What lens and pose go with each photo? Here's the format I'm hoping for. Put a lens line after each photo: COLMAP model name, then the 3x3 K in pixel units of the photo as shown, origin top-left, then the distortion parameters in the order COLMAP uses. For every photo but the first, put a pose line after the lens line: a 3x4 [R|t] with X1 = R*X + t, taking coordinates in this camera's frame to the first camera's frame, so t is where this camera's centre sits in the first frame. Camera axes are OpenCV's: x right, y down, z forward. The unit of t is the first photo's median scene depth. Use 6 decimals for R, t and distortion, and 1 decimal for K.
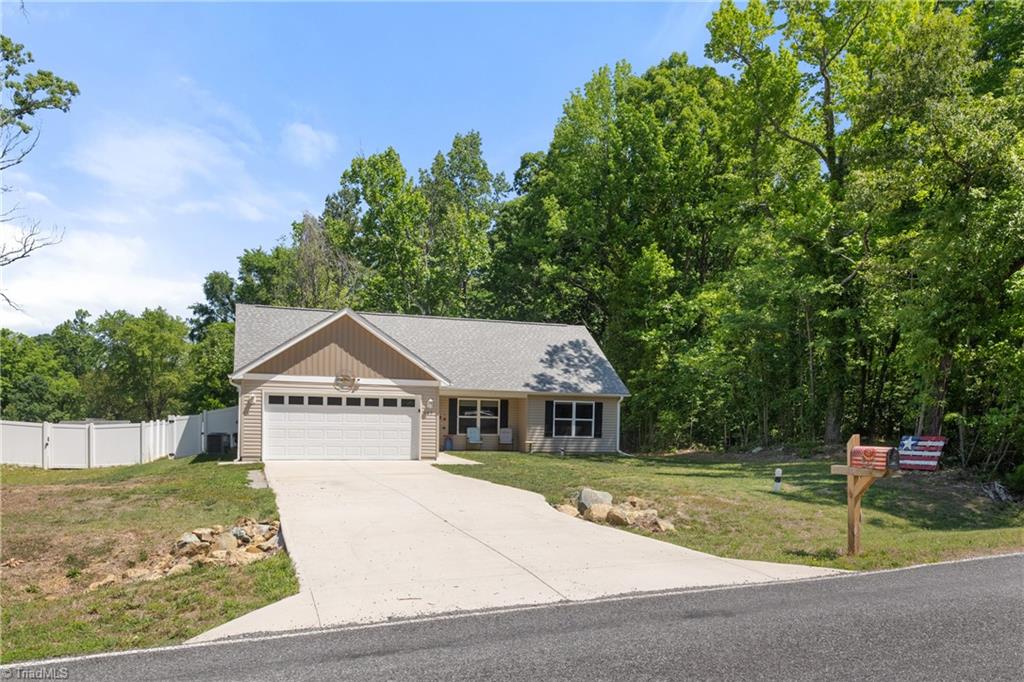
lens RADIAL K [[830.5, 0, 532.7], [0, 830.5, 413.8], [0, 0, 1]] dist [0.022156, 0.003578]
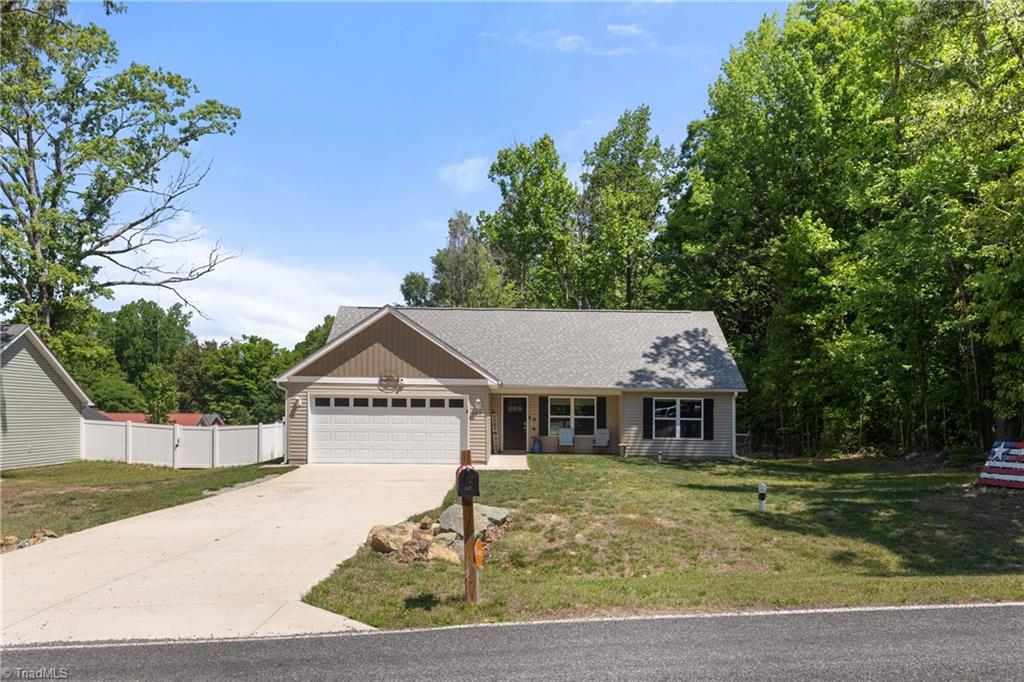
lens RADIAL K [[878.9, 0, 516.6], [0, 878.9, 376.0], [0, 0, 1]] dist [0.069638, -0.031551]
pose [[0.948436, -0.020879, -0.316280, 0.184735], [0.008829, 0.999181, -0.039486, -0.003237], [0.316845, 0.034657, 0.947844, 0.058954]]
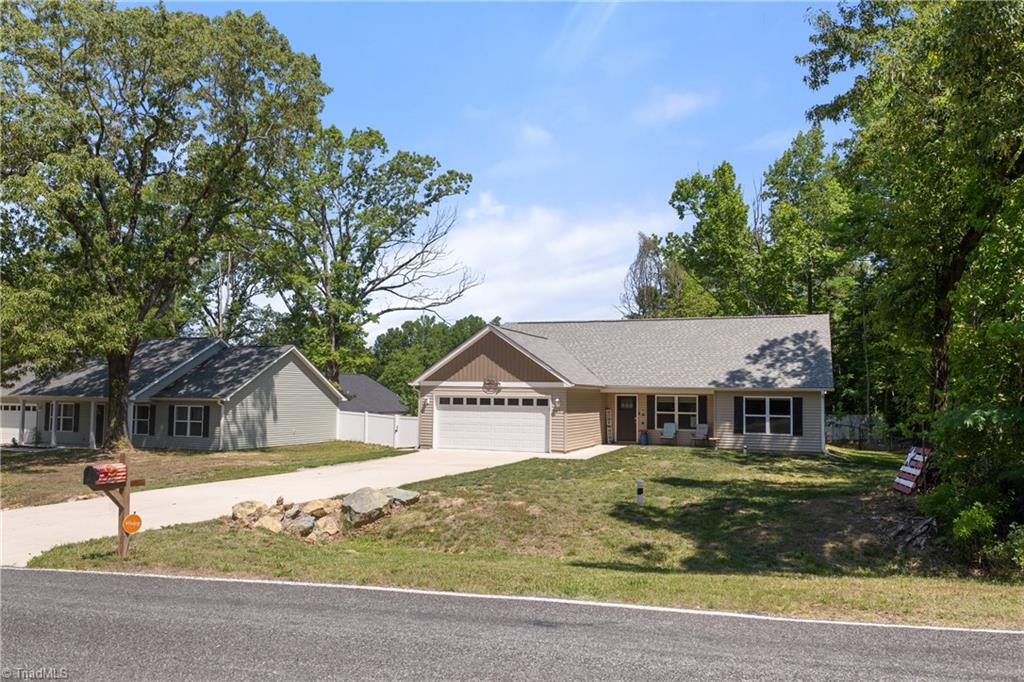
lens RADIAL K [[746.2, 0, 512.1], [0, 746.2, 335.7], [0, 0, 1]] dist [0.006005, -0.000825]
pose [[0.754490, -0.061953, -0.653381, 0.399843], [0.005918, 0.996136, -0.087619, -0.011667], [0.656285, 0.062241, 0.751941, 0.149668]]
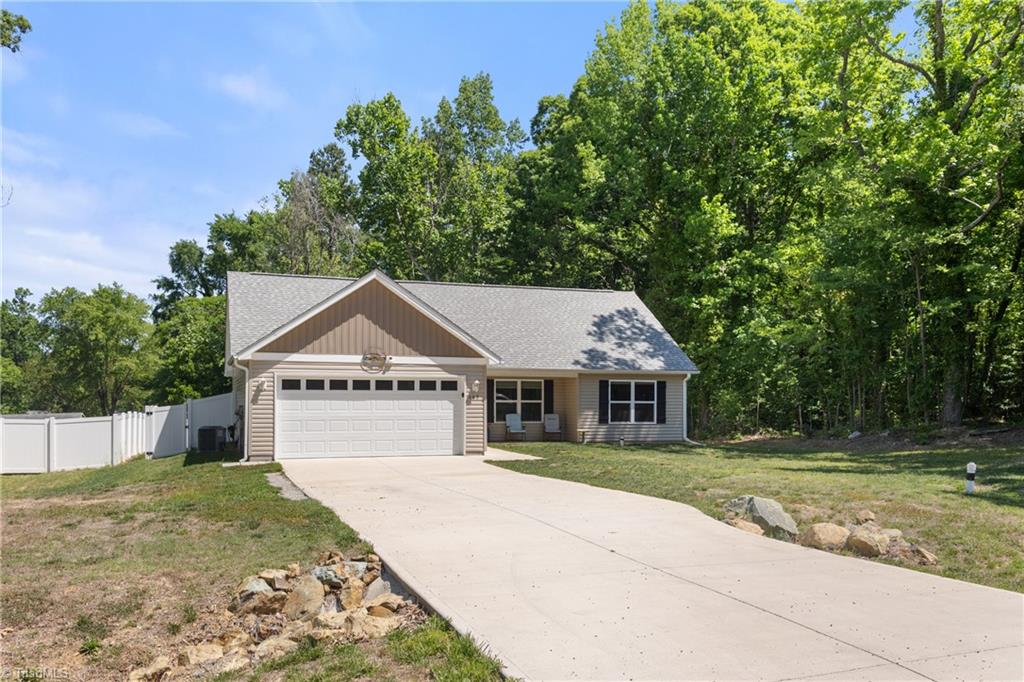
lens RADIAL K [[913.9, 0, 523.0], [0, 913.9, 361.8], [0, 0, 1]] dist [0.075849, -0.025339]
pose [[0.999846, -0.017259, 0.003022, -0.063465], [0.017360, 0.999140, -0.037654, -0.000975], [-0.002370, 0.037701, 0.999286, 0.077204]]
